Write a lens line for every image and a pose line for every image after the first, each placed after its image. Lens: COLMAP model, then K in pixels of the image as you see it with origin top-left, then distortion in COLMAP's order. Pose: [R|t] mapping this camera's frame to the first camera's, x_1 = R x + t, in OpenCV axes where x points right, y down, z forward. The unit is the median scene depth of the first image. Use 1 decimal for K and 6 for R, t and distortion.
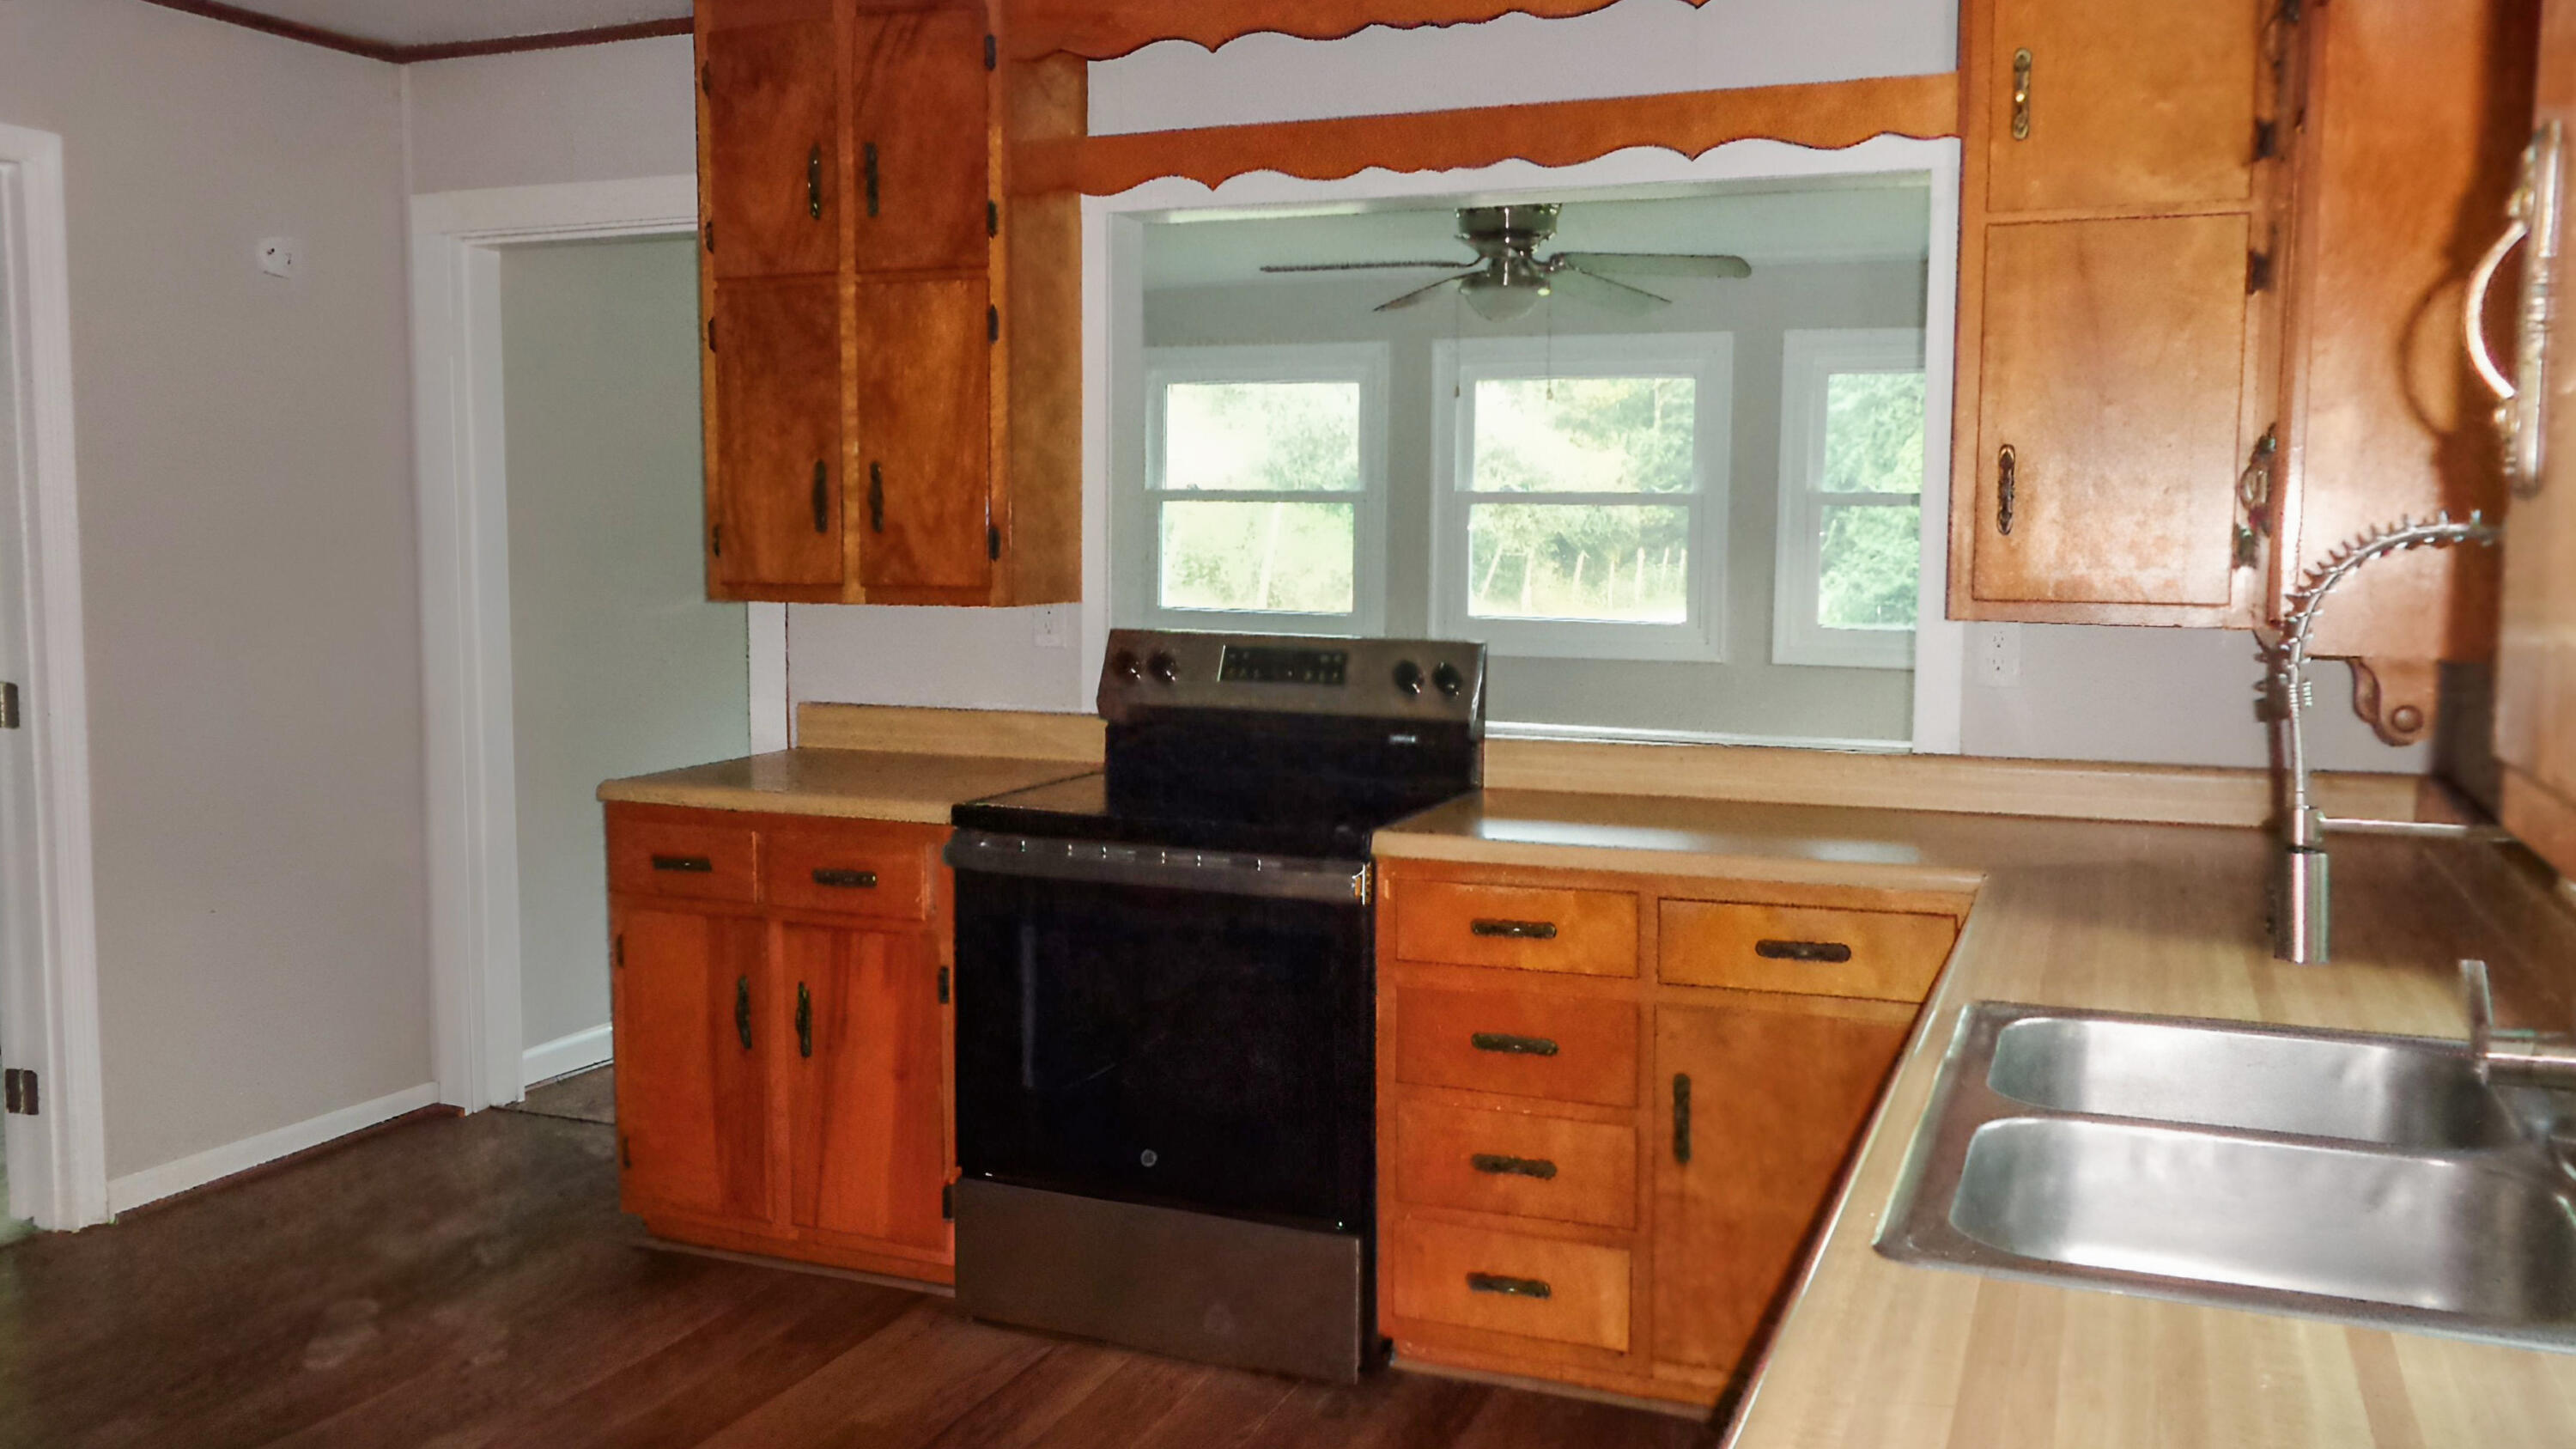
lens RADIAL K [[2104.9, 0, 1287.1], [0, 2104.9, 733.5], [0, 0, 1]] dist [0.014816, 0.000371]
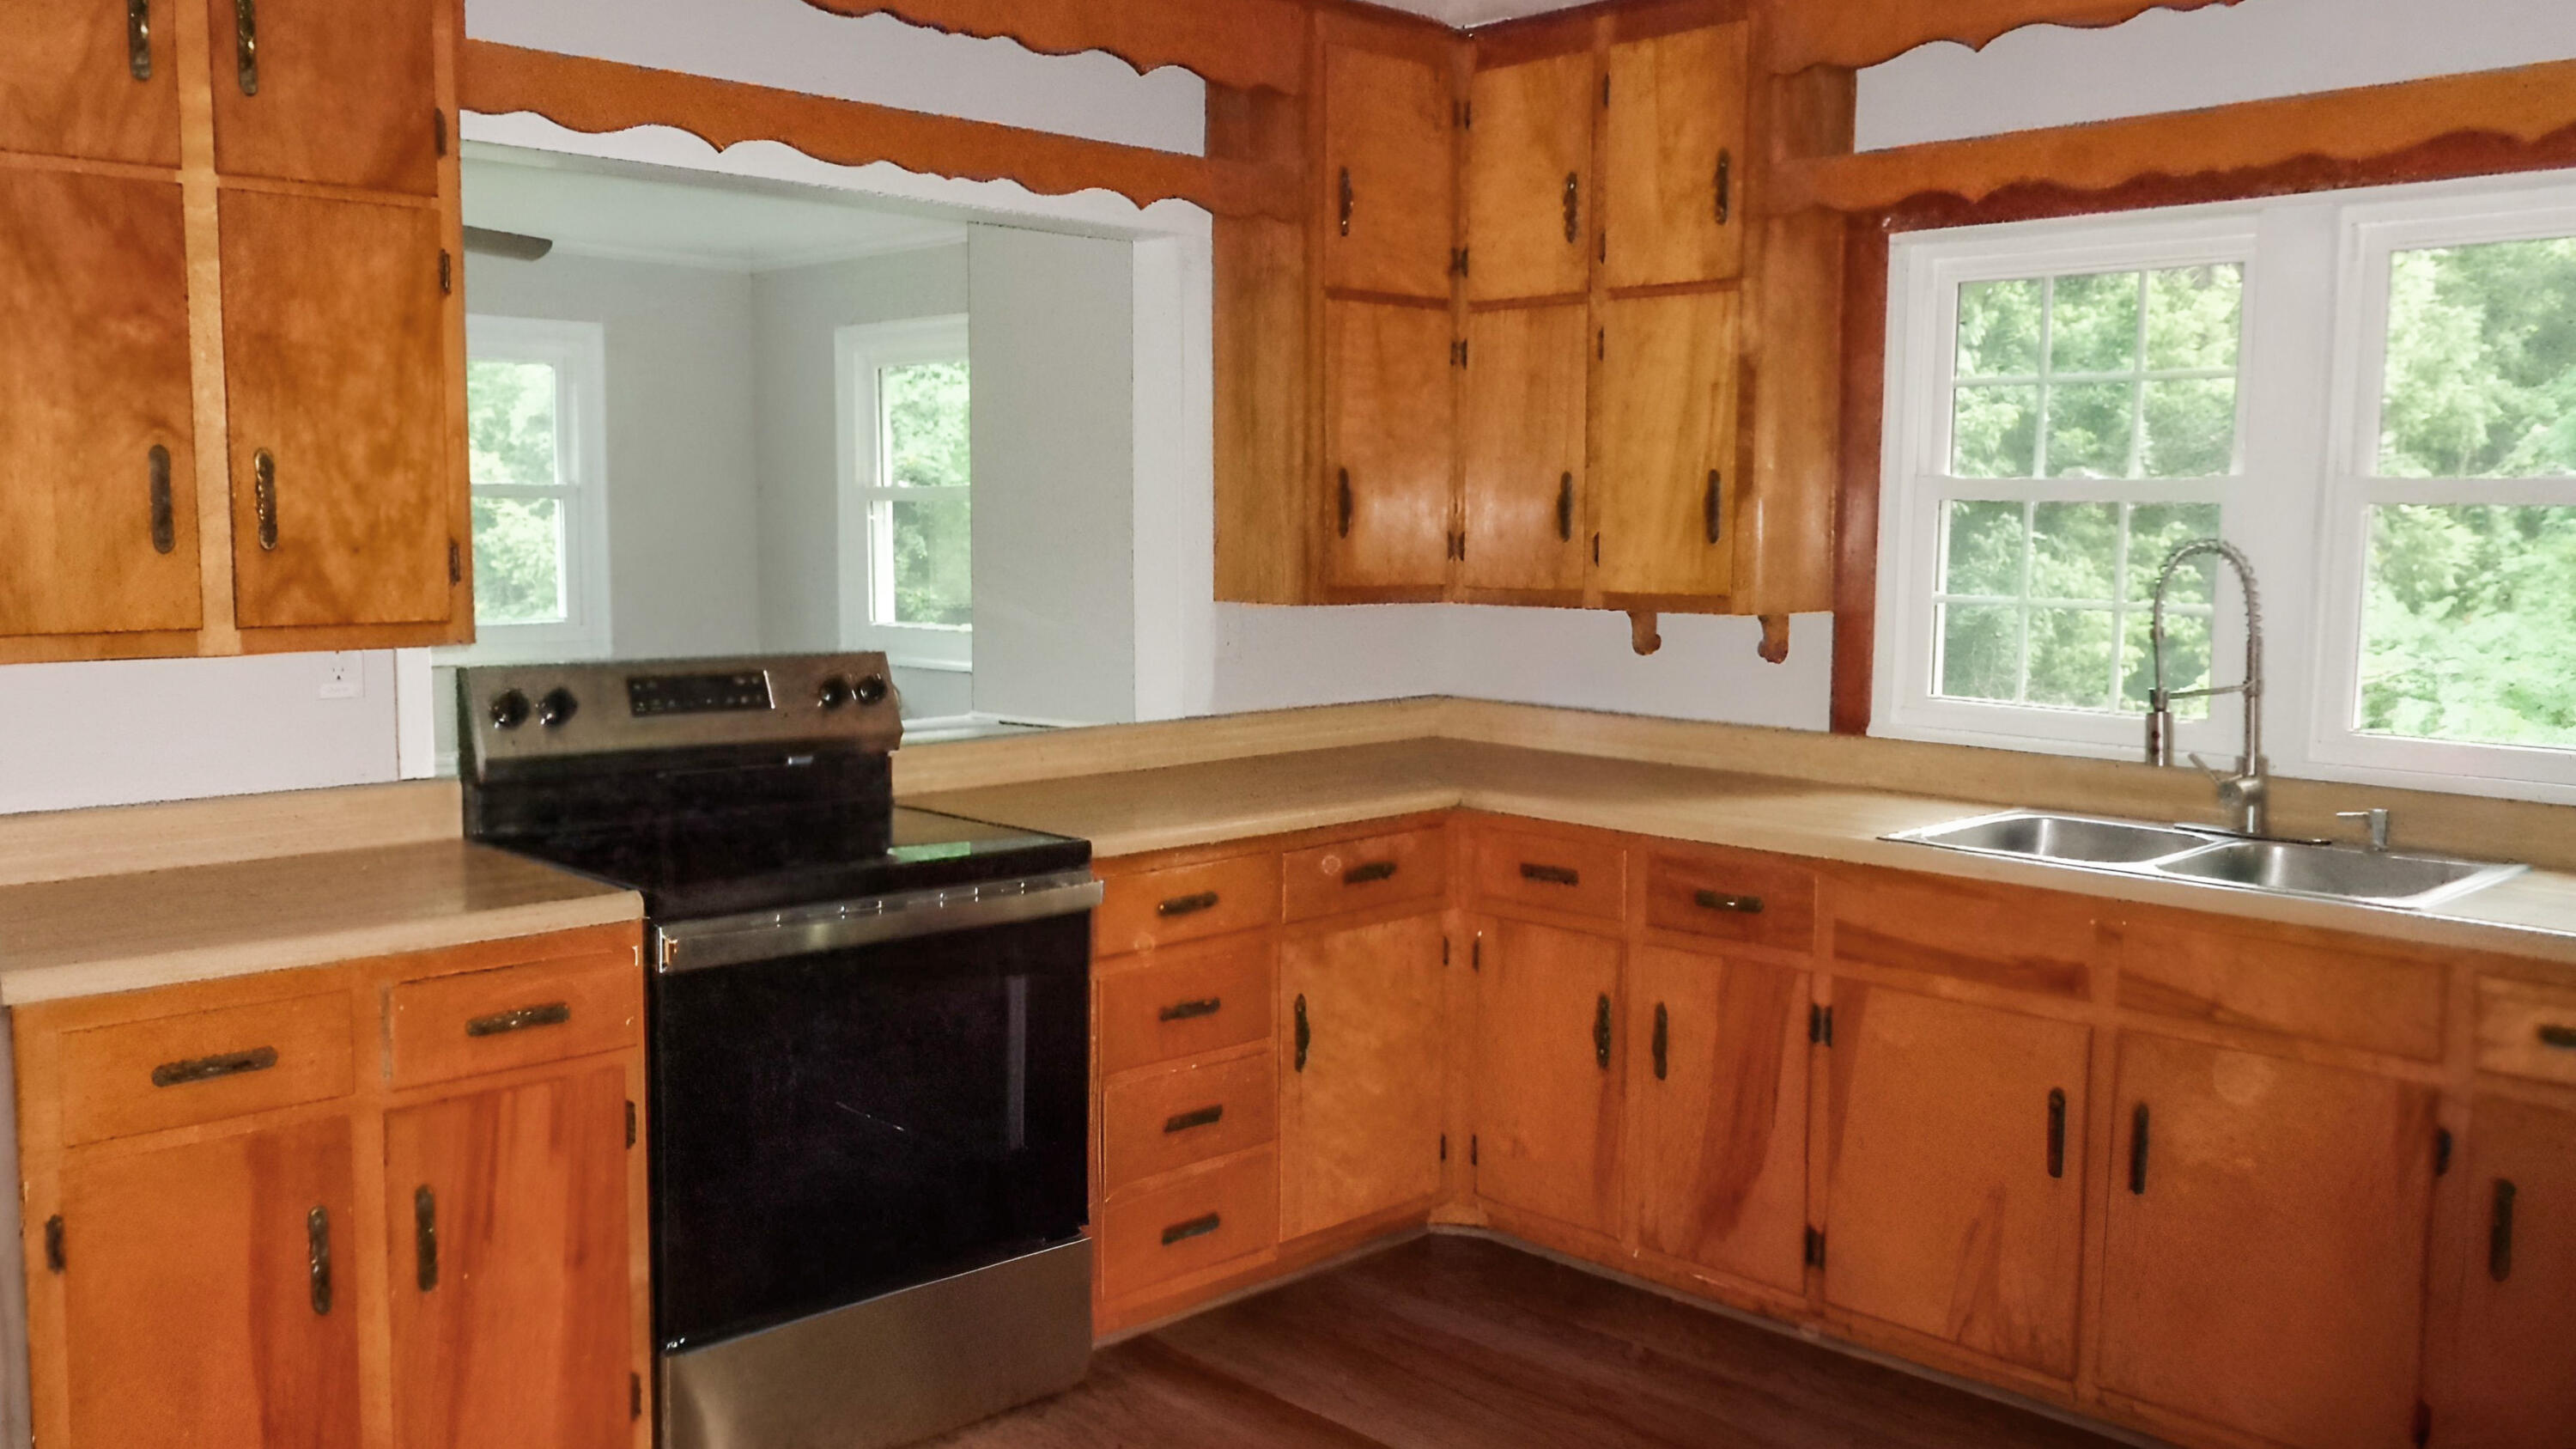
lens RADIAL K [[2104.9, 0, 1287.5], [0, 2104.9, 713.6], [0, 0, 1]] dist [0.014816, 0.000371]
pose [[0.409114, -0.087698, 0.908259, -0.712238], [0.090265, 0.994378, 0.055355, -0.050884], [-0.908008, 0.059337, 0.414730, 0.413753]]
